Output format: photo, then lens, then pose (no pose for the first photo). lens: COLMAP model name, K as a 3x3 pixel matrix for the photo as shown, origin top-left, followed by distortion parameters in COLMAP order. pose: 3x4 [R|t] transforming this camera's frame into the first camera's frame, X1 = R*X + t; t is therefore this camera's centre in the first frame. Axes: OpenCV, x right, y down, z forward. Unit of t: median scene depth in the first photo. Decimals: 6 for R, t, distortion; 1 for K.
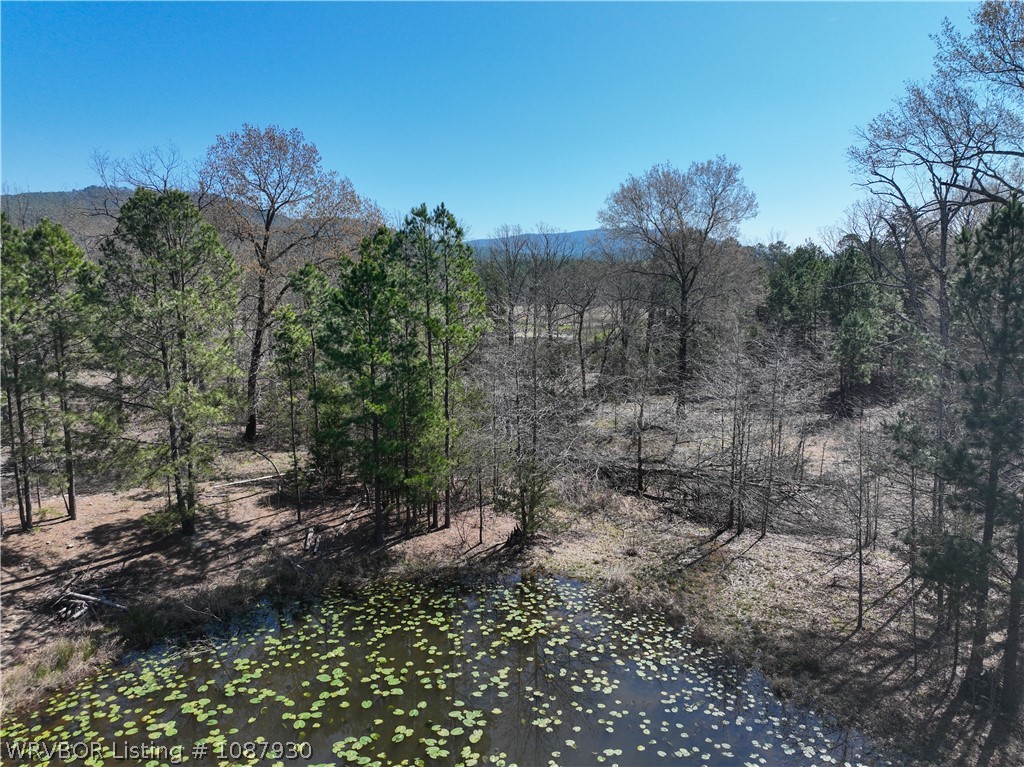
lens RADIAL K [[719.5, 0, 514.5], [0, 719.5, 383.6], [0, 0, 1]] dist [-0.003705, 0.023357]
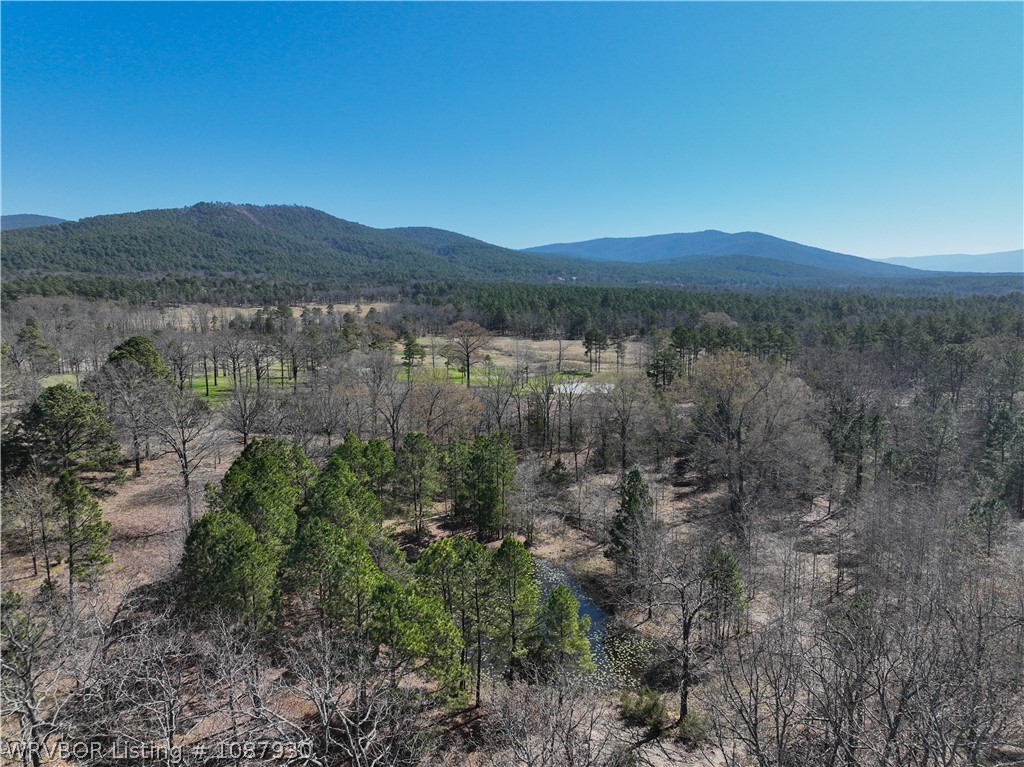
lens RADIAL K [[719.5, 0, 514.5], [0, 719.5, 383.6], [0, 0, 1]] dist [-0.003705, 0.023357]
pose [[0.994526, 0.019081, -0.102735, 0.239105], [-0.019168, 0.999816, 0.000147, -0.425367], [0.102719, 0.001823, 0.994709, -1.869653]]
